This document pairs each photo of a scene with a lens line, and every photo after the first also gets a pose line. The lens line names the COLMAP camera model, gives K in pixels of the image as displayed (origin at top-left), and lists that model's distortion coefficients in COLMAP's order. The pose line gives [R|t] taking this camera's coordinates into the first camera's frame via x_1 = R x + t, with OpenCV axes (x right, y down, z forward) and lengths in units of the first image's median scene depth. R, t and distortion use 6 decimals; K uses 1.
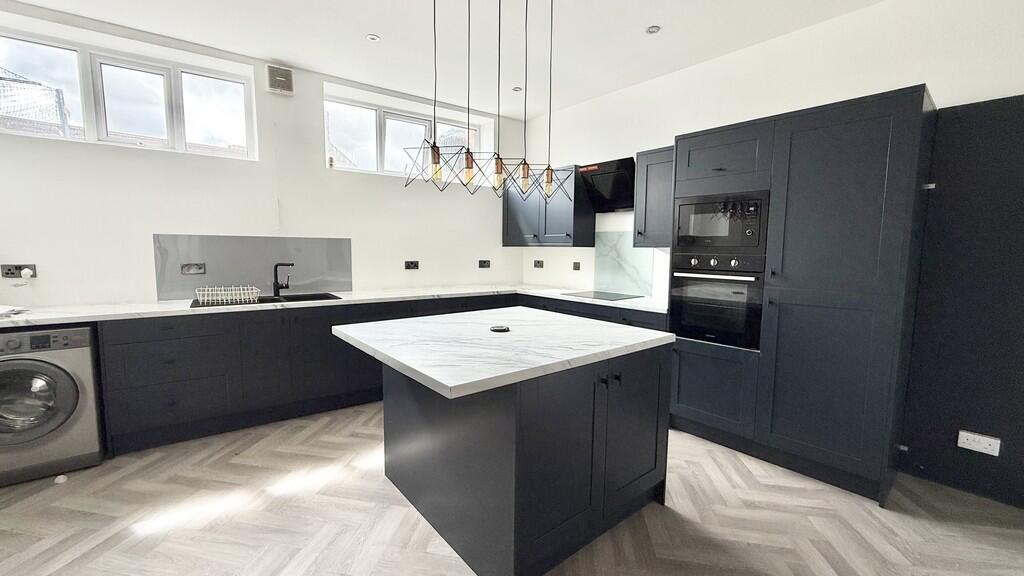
lens RADIAL K [[399.3, 0, 510.4], [0, 399.3, 286.3], [0, 0, 1]] dist [0.000956, 0.000225]
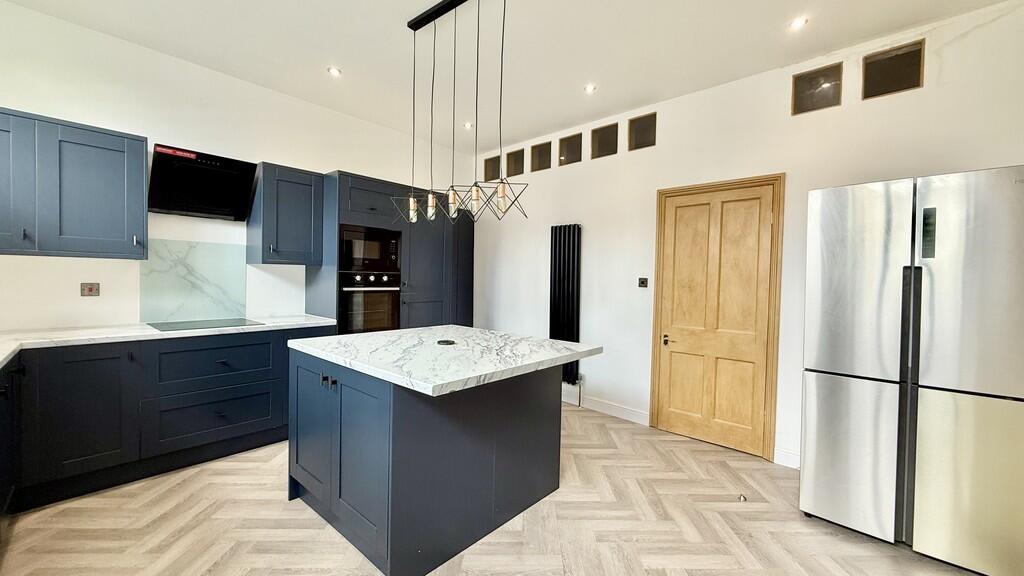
lens RADIAL K [[399.3, 0, 509.8], [0, 399.3, 285.6], [0, 0, 1]] dist [0.000956, 0.000225]
pose [[-0.121112, -0.045420, 0.991599, -0.573310], [0.067587, 0.996257, 0.053889, -0.051700], [-0.990335, 0.073546, -0.117589, 0.480355]]
